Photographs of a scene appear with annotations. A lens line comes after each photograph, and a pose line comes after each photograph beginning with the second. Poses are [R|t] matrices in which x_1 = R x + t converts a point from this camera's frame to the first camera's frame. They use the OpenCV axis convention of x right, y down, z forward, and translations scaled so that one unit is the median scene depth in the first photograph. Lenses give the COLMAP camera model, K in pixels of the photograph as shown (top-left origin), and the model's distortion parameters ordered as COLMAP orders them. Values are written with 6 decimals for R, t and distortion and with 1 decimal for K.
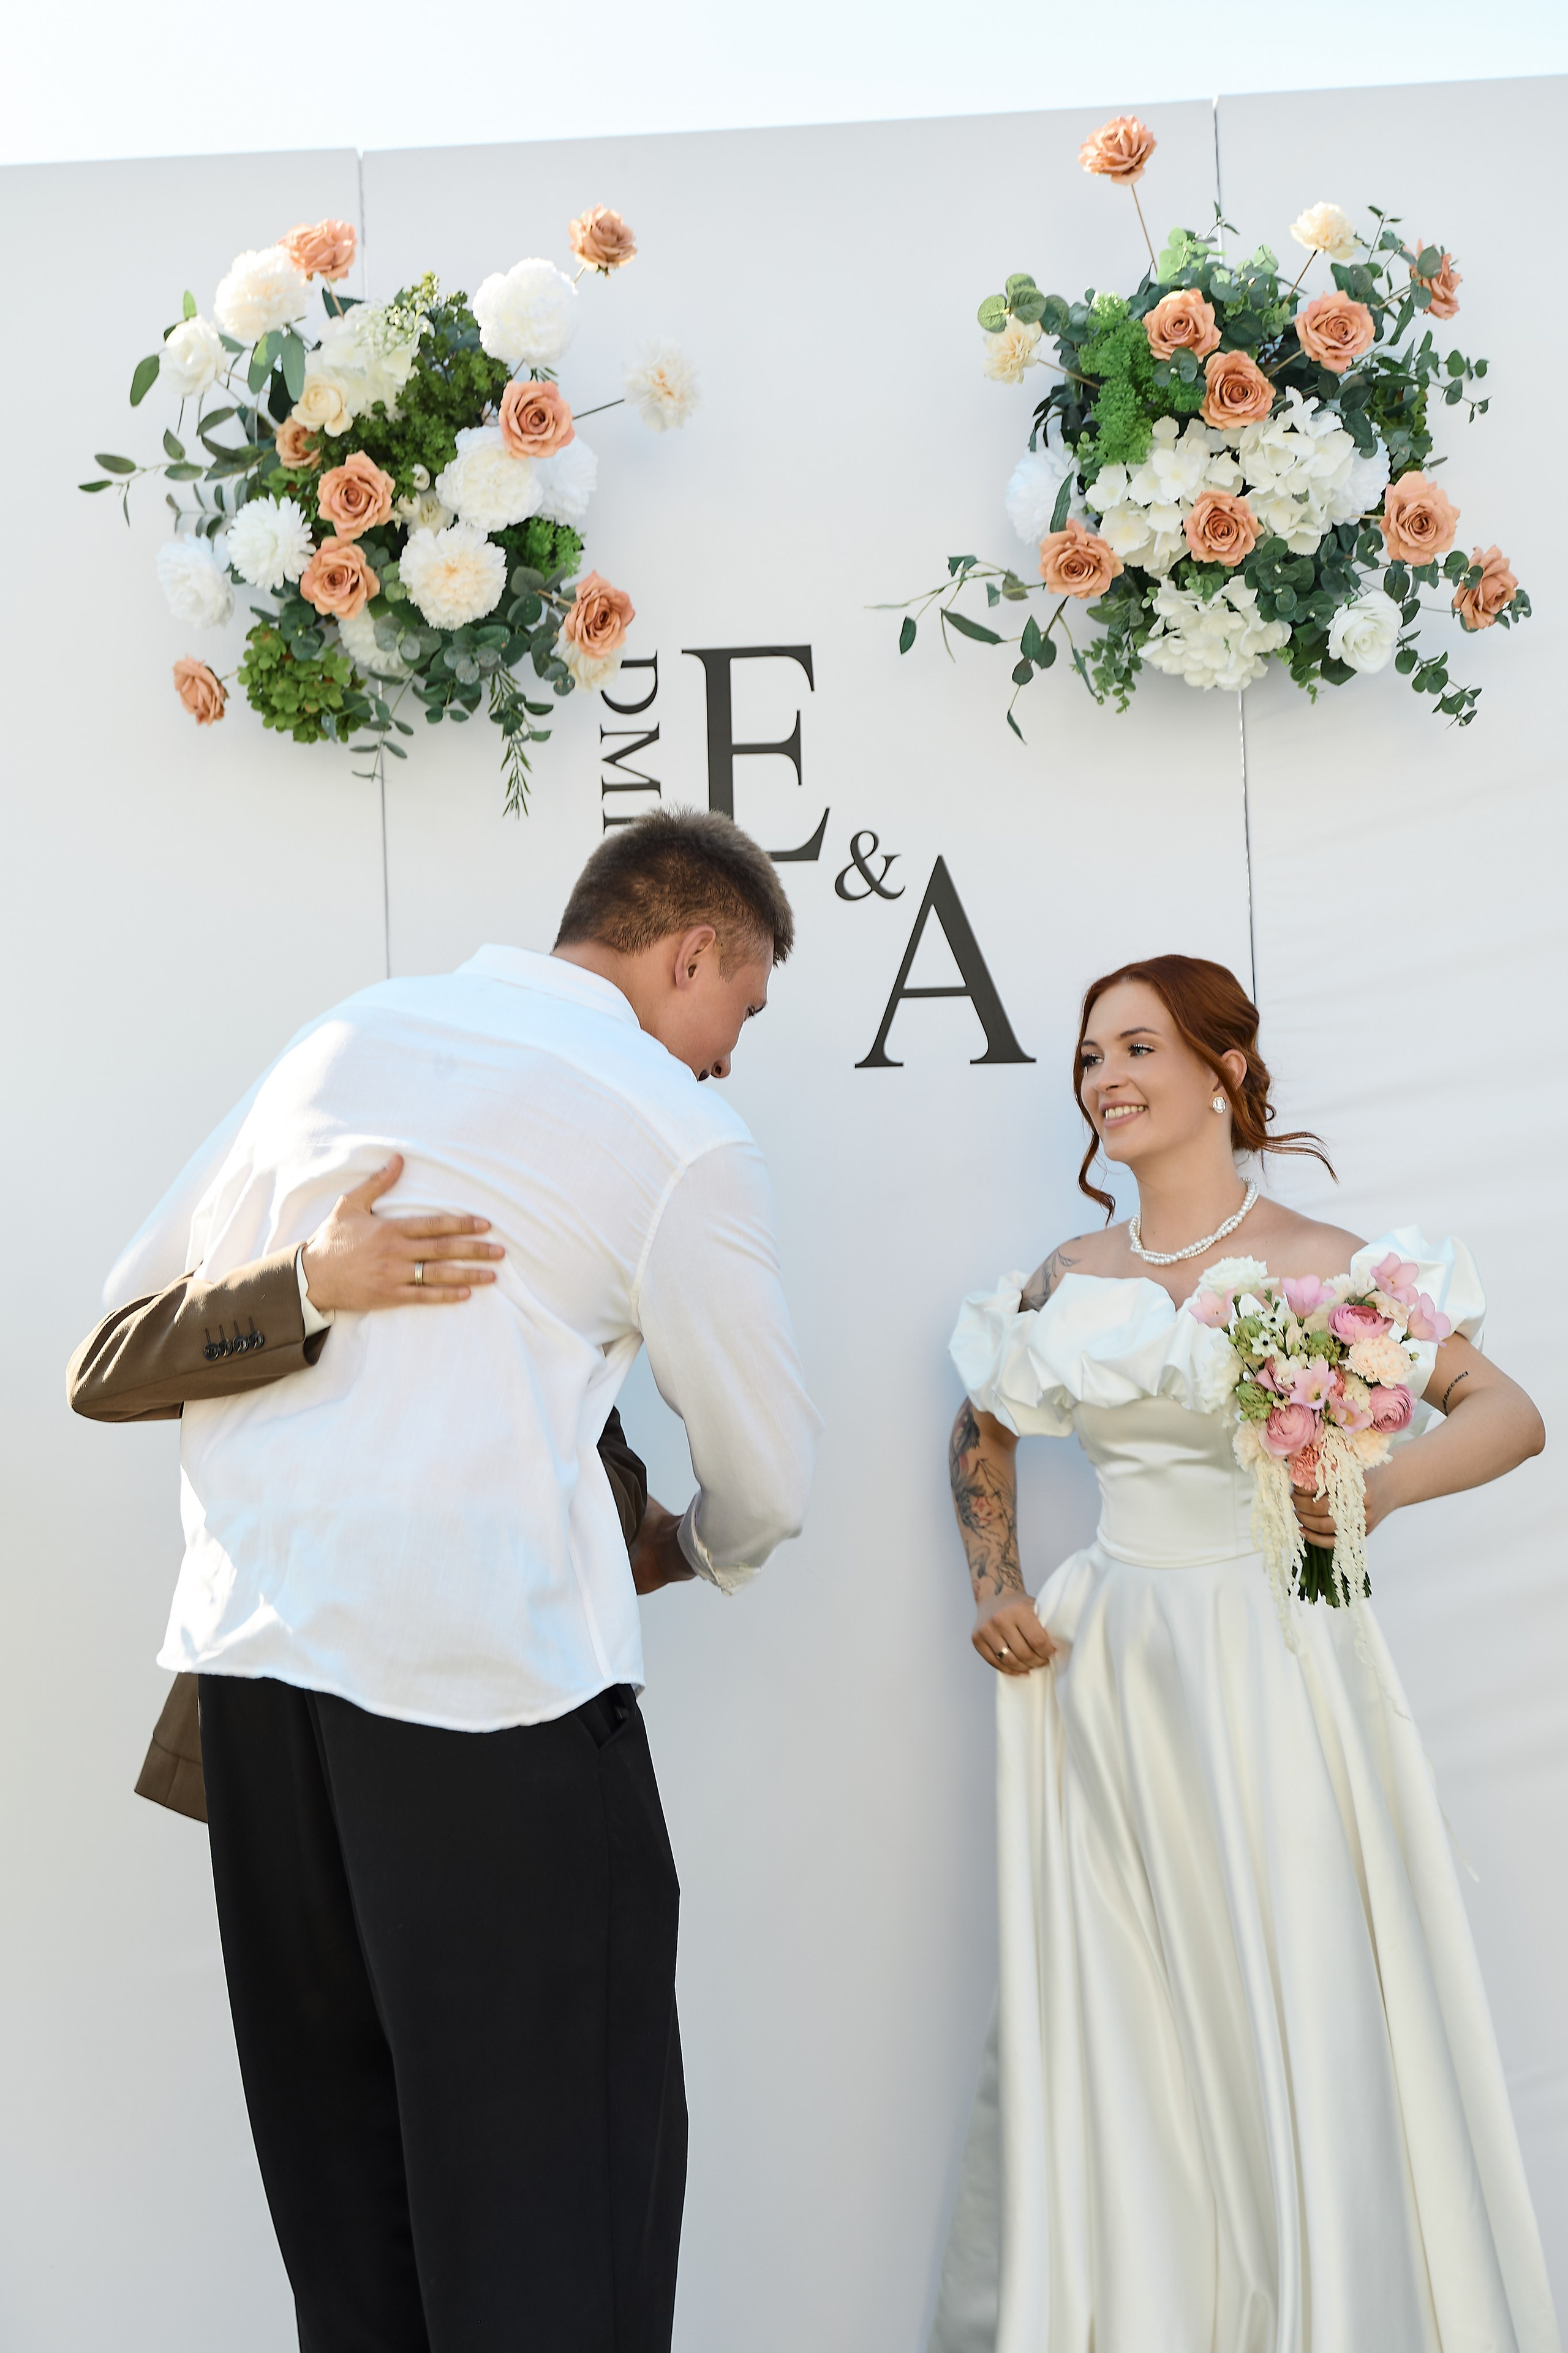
lens RADIAL K [[3783.2, 0, 729.4], [0, 3783.2, 1211.1], [0, 0, 1]] dist [-0.000049, -0.049617]
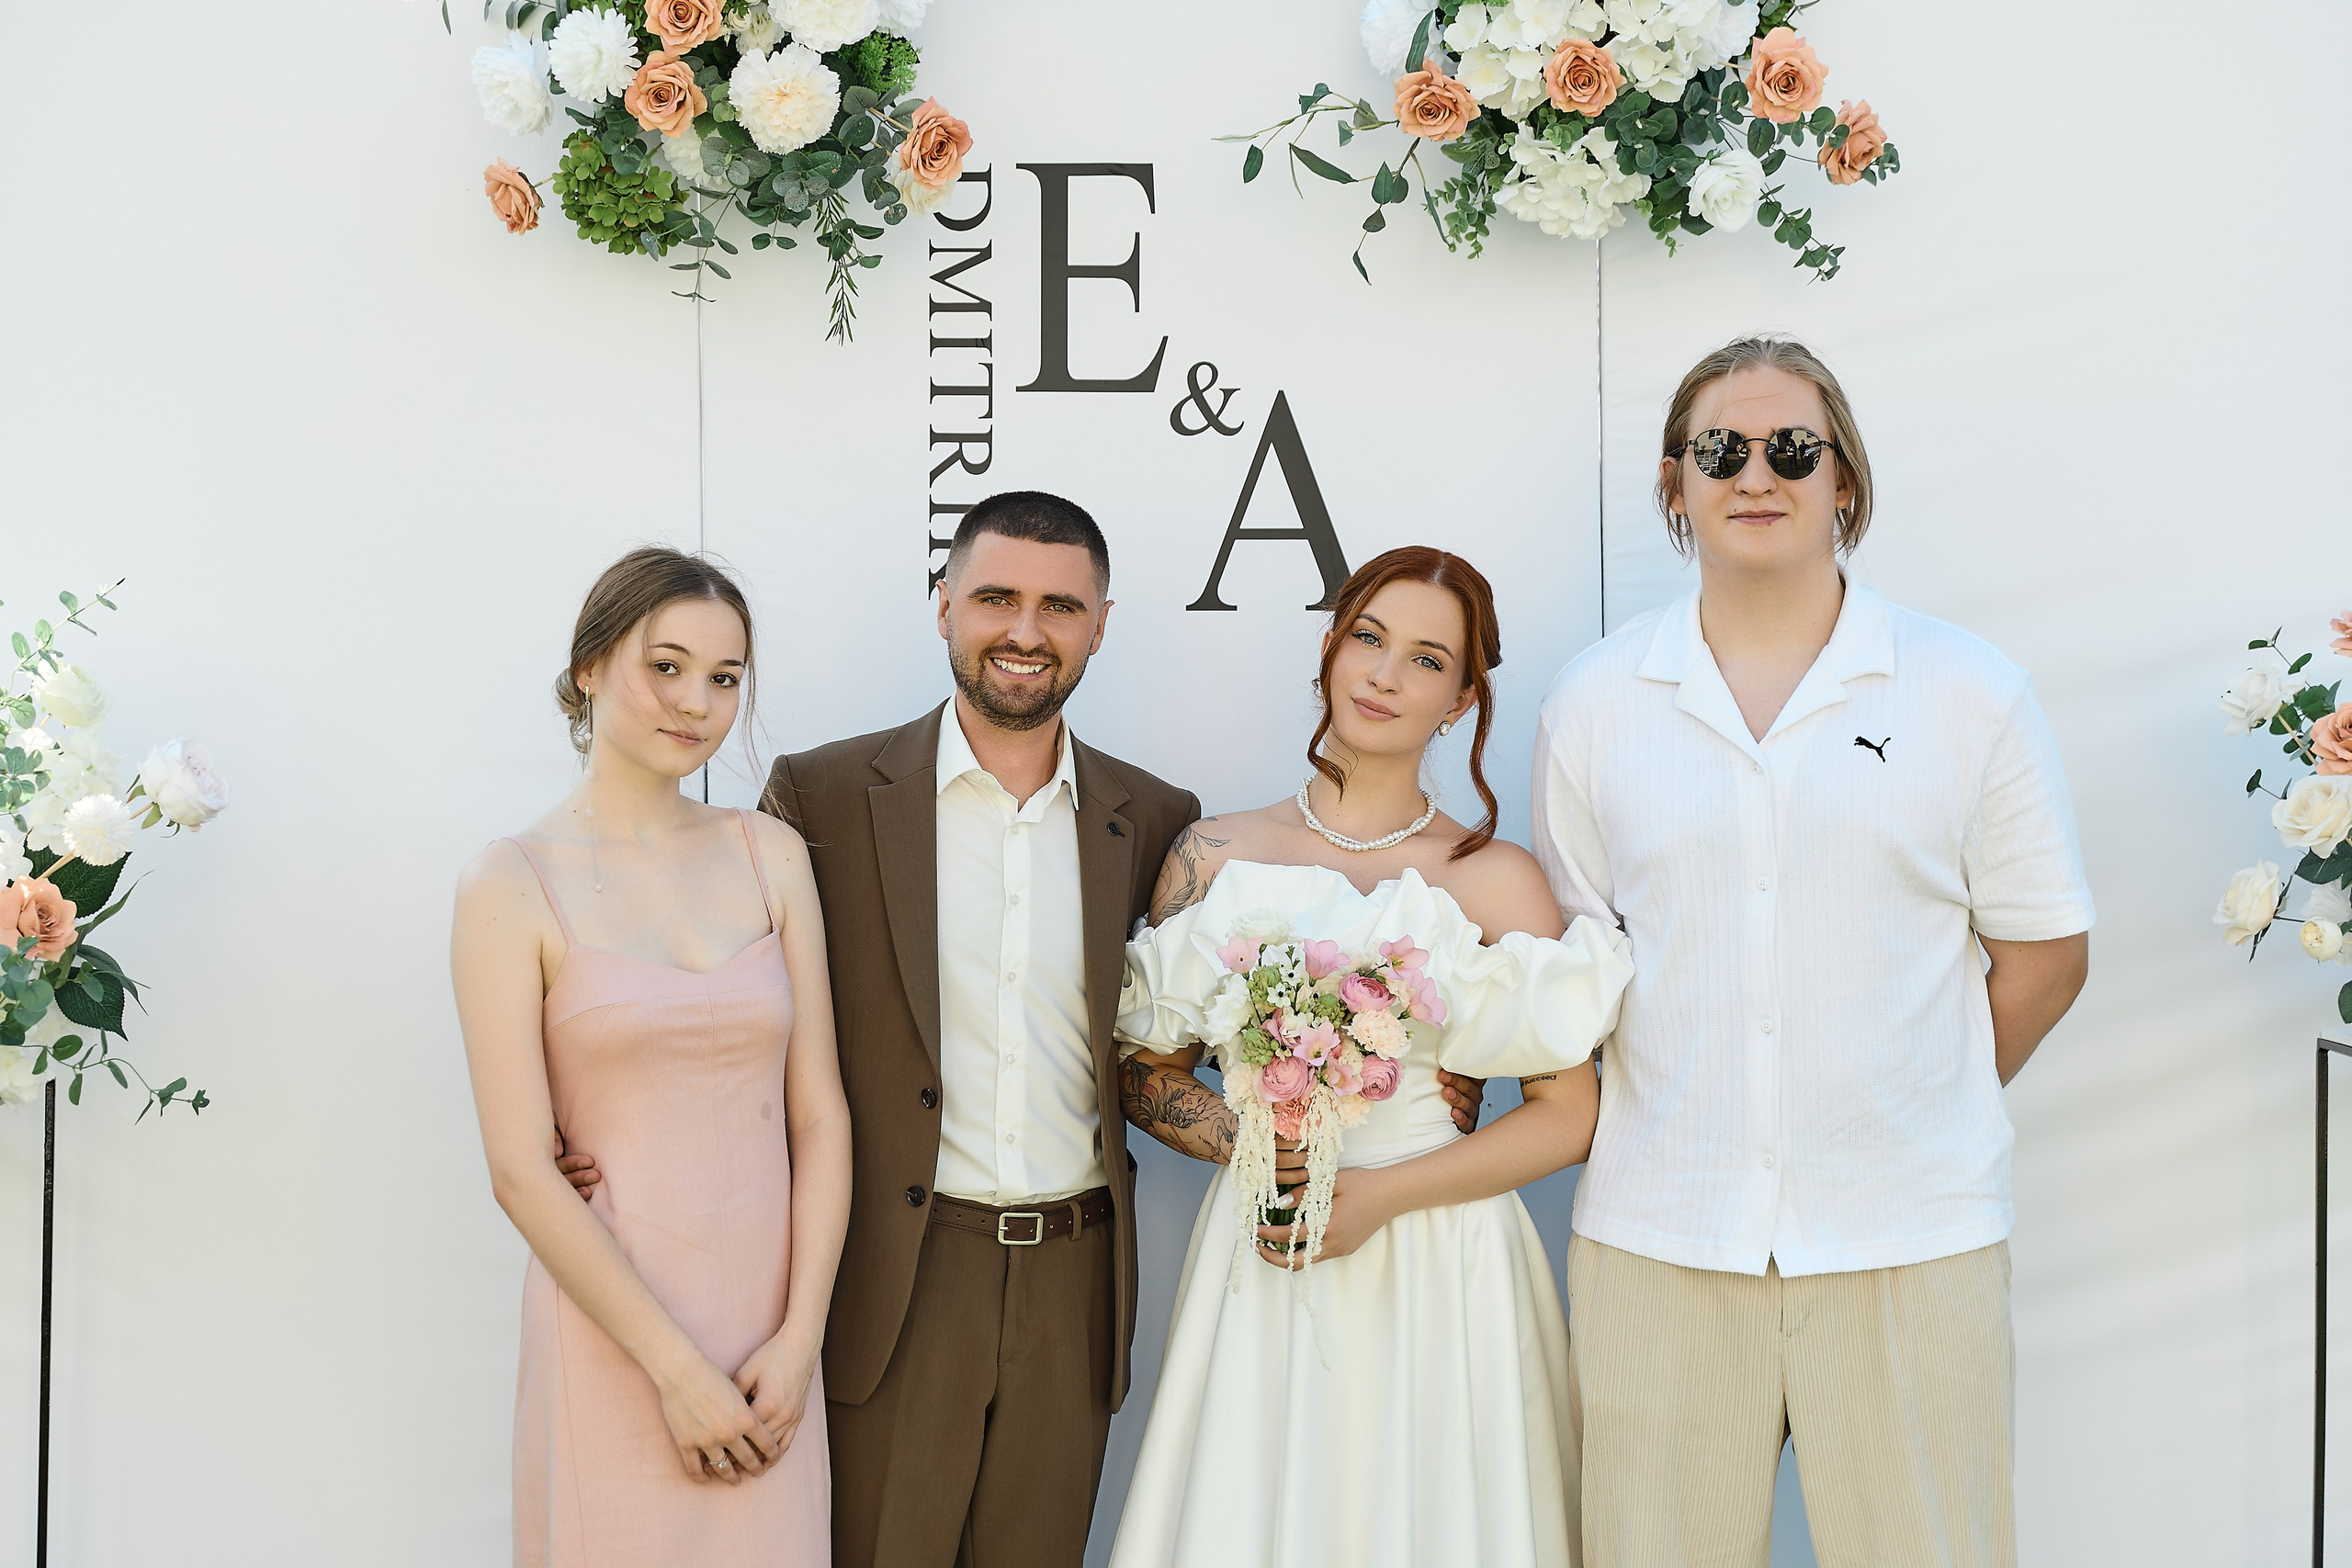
lens RADIAL K [[4529.8, 0, 1179.2], [0, 4529.8, 783.2], [0, 0, 1]] dist [0.035881, 0.127441]
pose [[0.998769, 0.026446, 0.041976, -0.016626], [-0.028962, 0.997748, 0.060500, -0.066349], [-0.040282, -0.061641, 0.997285, -0.161460]]
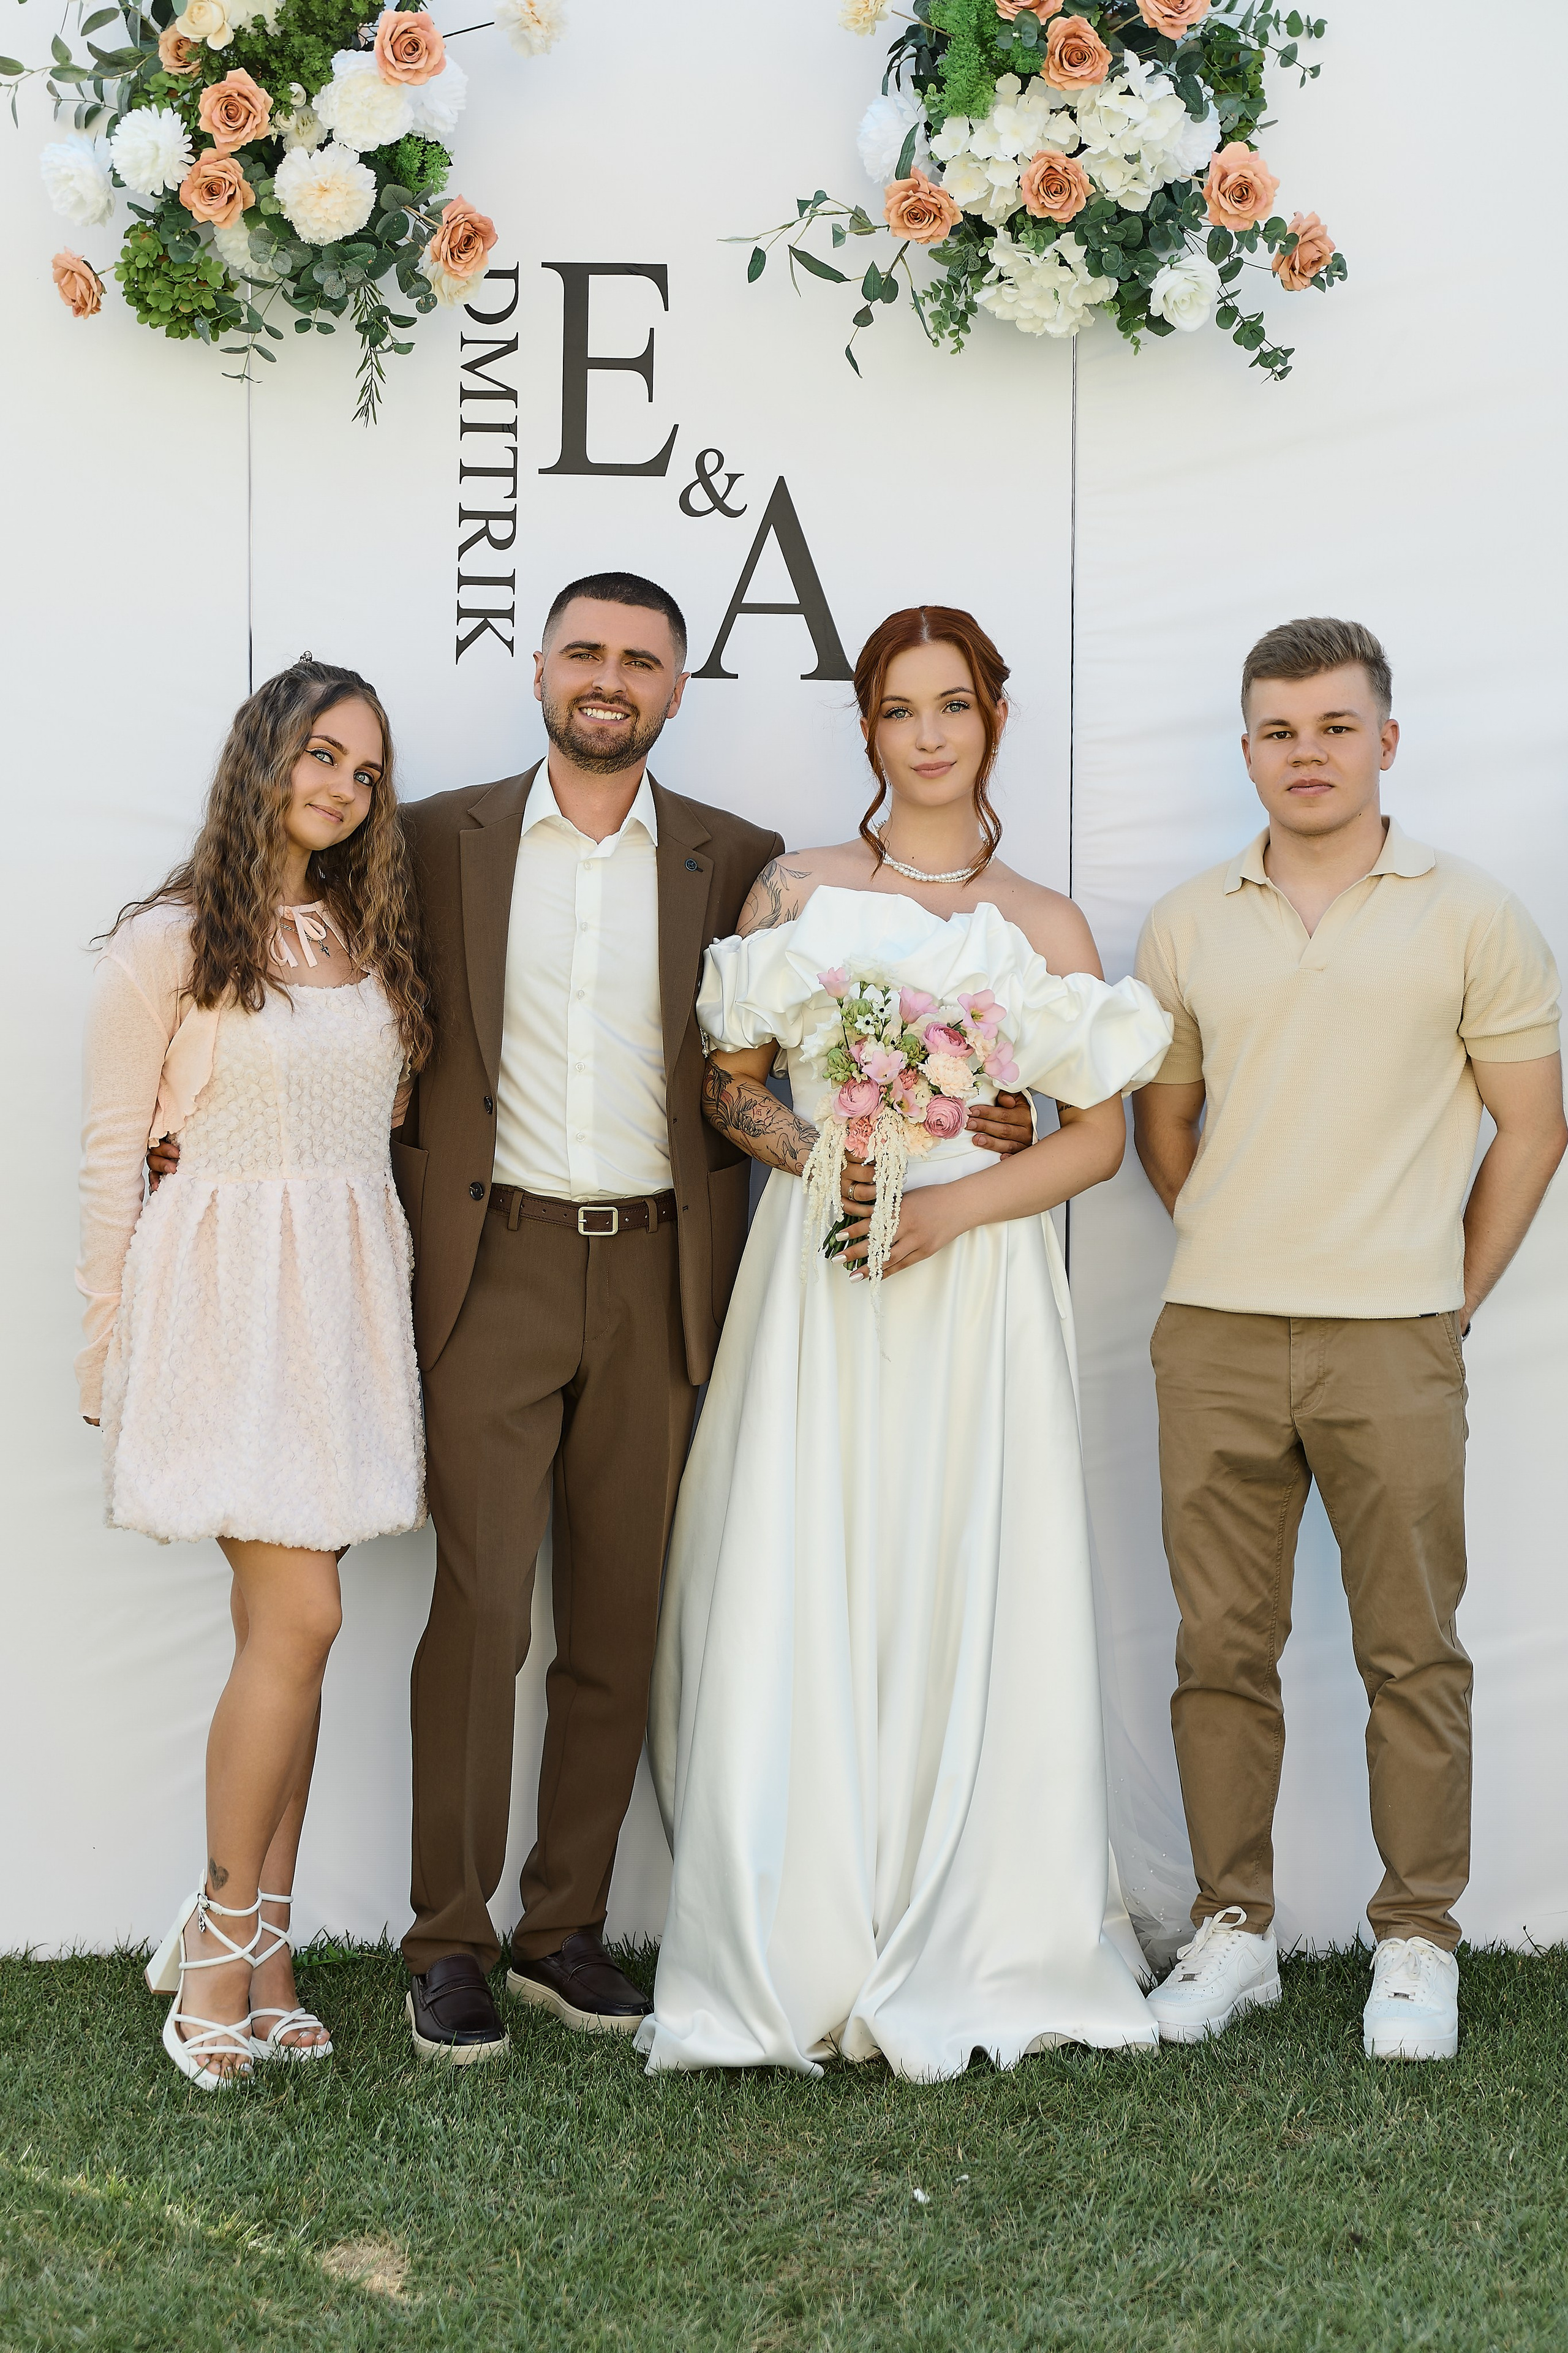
lens RADIAL K [[4613.5, 0, 769.1], [0, 4613.5, 1189.4], [0, 0, 1]] dist [0.056529, -0.040602]
pose [[0.998422, 0.041221, 0.038125, 0.012215], [-0.044942, 0.993714, 0.102528, -0.030105], [-0.033659, -0.104080, 0.993999, -0.307603]]
